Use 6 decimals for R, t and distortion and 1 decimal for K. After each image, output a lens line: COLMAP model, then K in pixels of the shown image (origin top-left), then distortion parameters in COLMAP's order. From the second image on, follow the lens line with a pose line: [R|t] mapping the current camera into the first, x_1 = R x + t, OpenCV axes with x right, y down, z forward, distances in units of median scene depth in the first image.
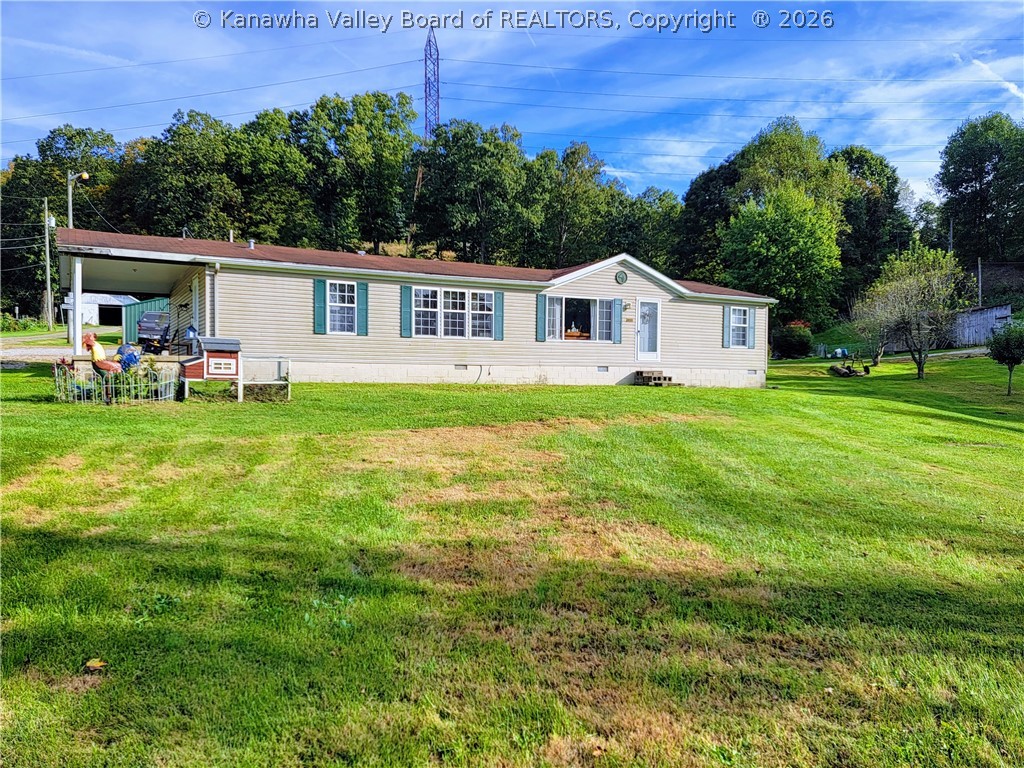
lens RADIAL K [[613.4, 0, 512.0], [0, 613.4, 384.0], [0, 0, 1]] dist [0.000107, -0.012694]
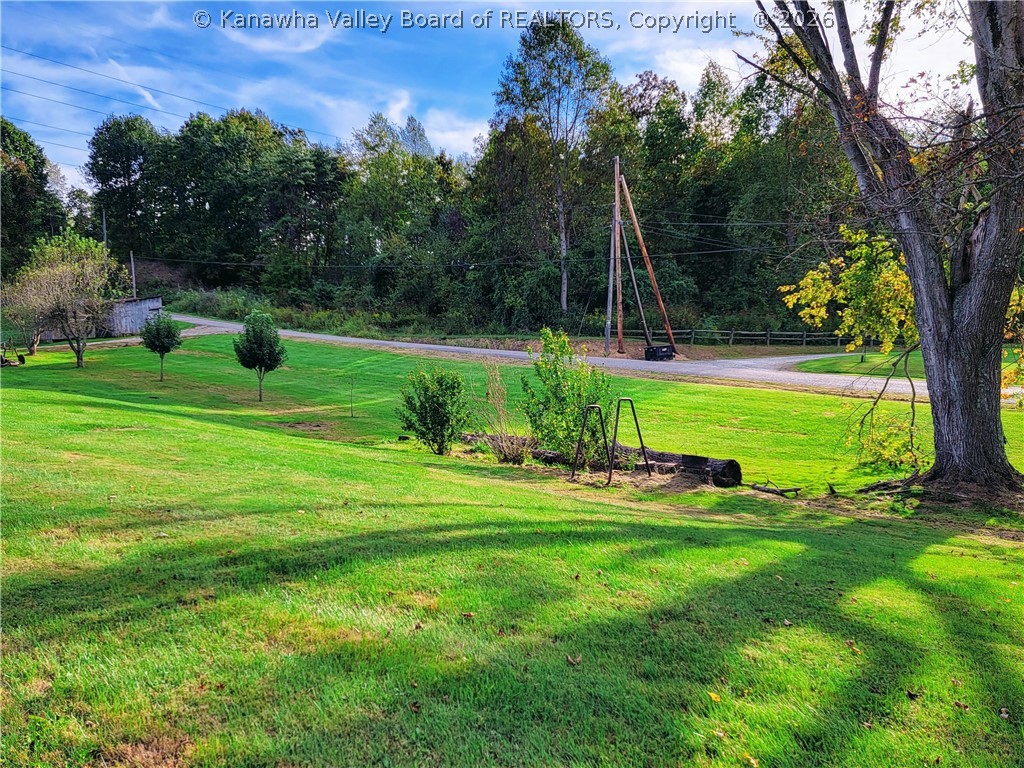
lens RADIAL K [[613.4, 0, 512.0], [0, 613.4, 384.0], [0, 0, 1]] dist [0.000107, -0.012694]
pose [[0.661056, -0.028920, 0.749779, 0.401309], [0.043218, 0.999066, 0.000431, 0.049292], [-0.749090, 0.032119, 0.661689, -0.179465]]
